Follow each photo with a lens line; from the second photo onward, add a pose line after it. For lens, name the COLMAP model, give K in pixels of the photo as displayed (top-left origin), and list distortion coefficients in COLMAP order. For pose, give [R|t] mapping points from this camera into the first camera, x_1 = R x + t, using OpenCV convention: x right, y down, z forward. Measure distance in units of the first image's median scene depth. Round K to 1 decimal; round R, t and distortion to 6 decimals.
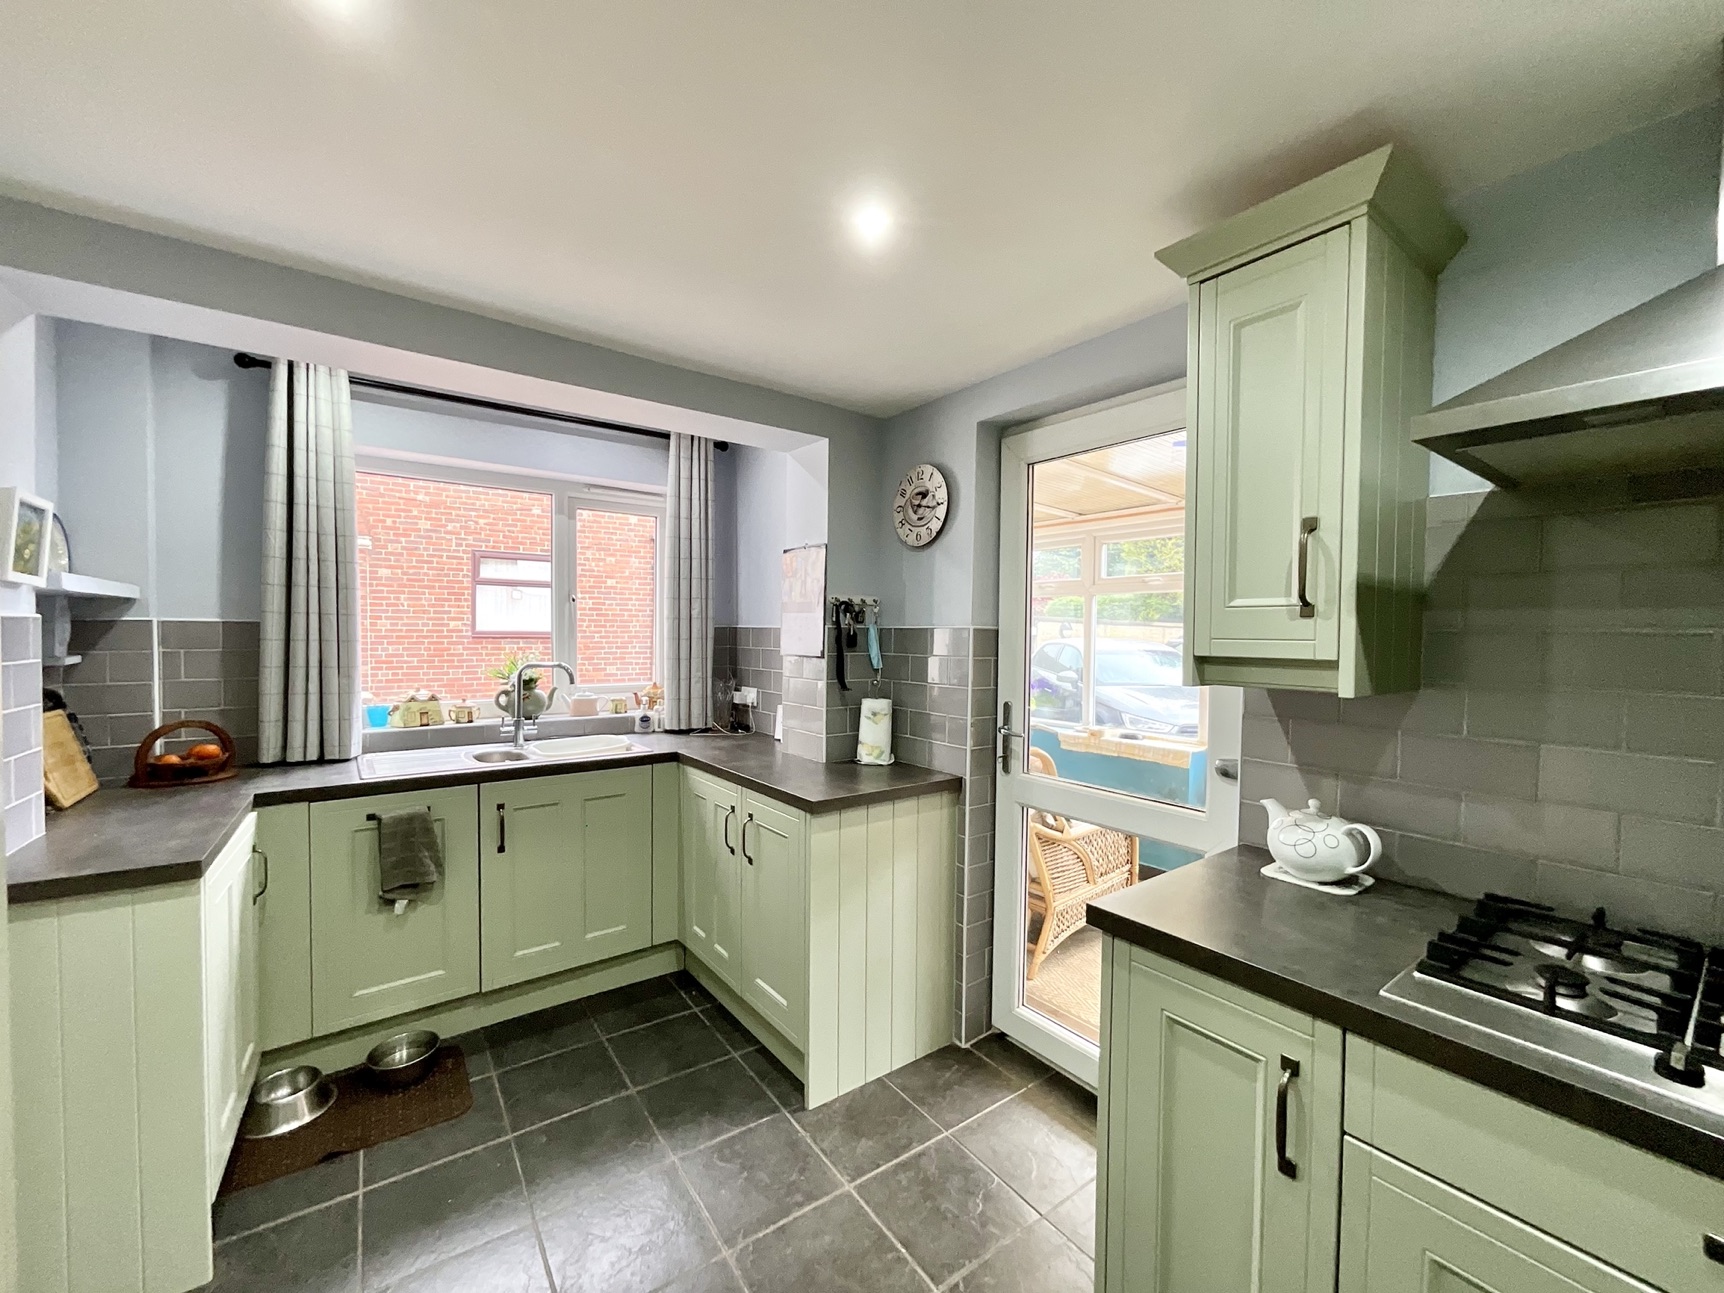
lens RADIAL K [[704.7, 0, 862.0], [0, 704.7, 646.5], [0, 0, 1]] dist [0.000871, 0.000447]
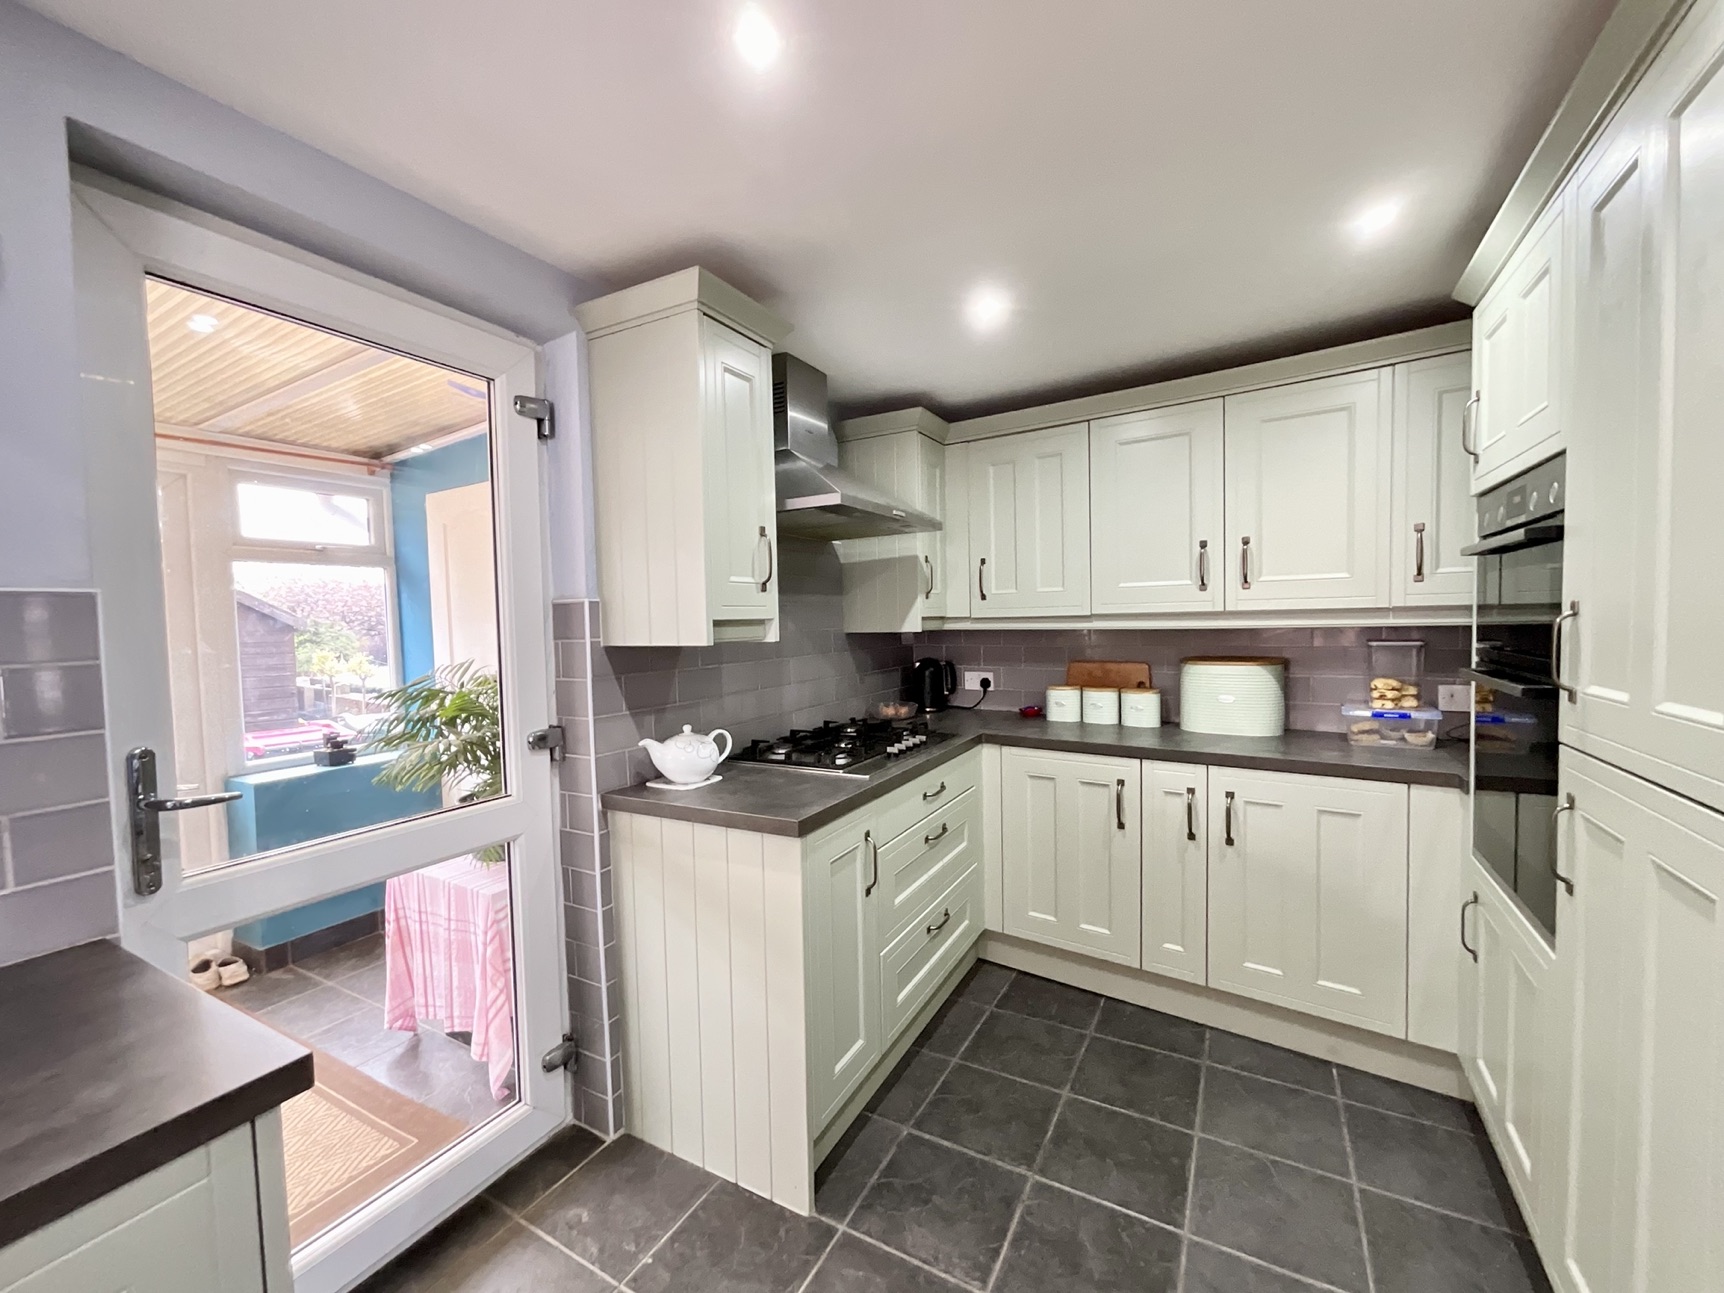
lens RADIAL K [[703.6, 0, 862.0], [0, 703.6, 646.5], [0, 0, 1]] dist [0.013979, 0.000146]
pose [[-0.405299, -0.038373, 0.913379, -0.414003], [0.040446, 0.997388, 0.059849, -0.002188], [-0.913289, 0.061200, -0.402688, 0.690862]]
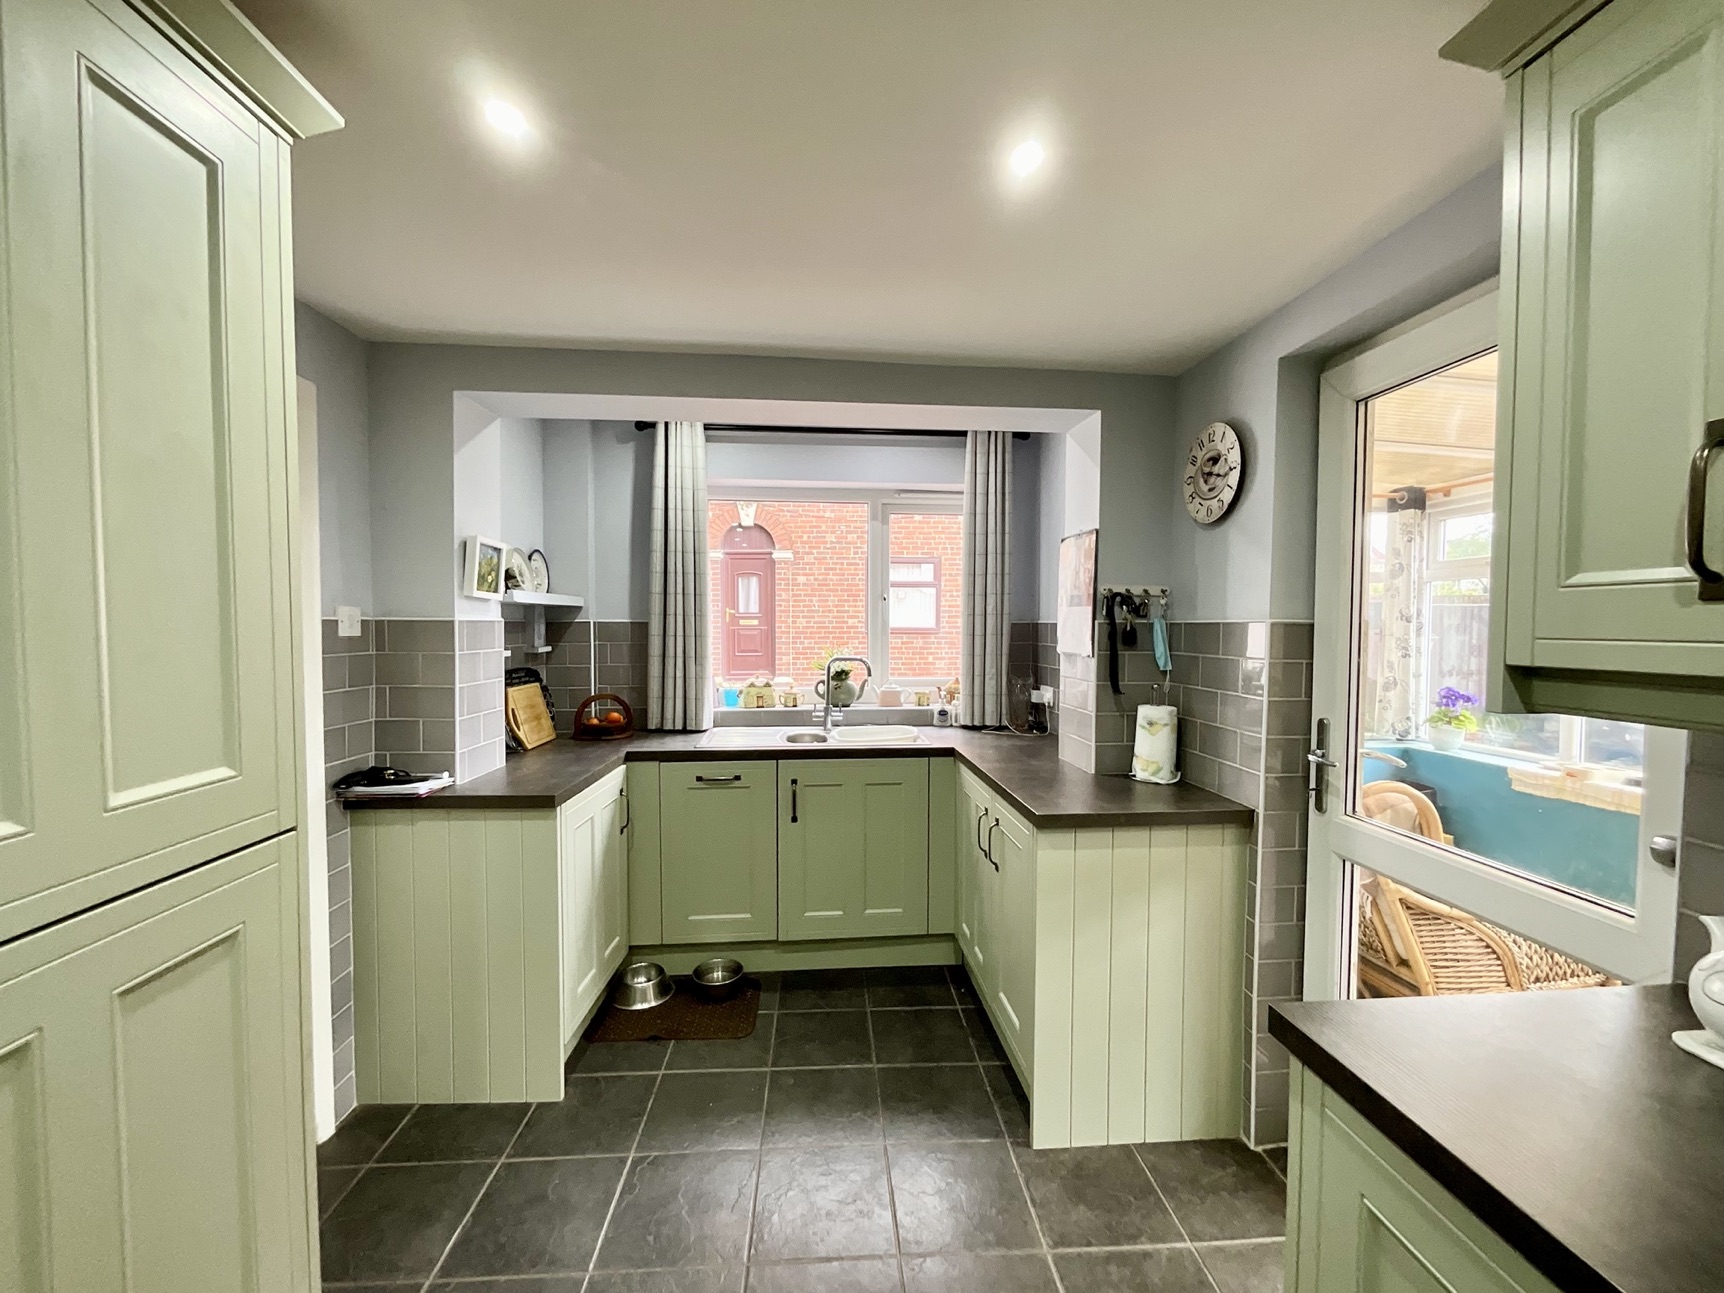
lens RADIAL K [[703.9, 0, 856.2], [0, 703.9, 645.8], [0, 0, 1]] dist [-0.001135, 0.000133]
pose [[0.846379, 0.009286, -0.532500, 0.171839], [-0.006099, 0.999951, 0.007744, -0.002956], [0.532546, -0.003306, 0.846395, 0.084547]]
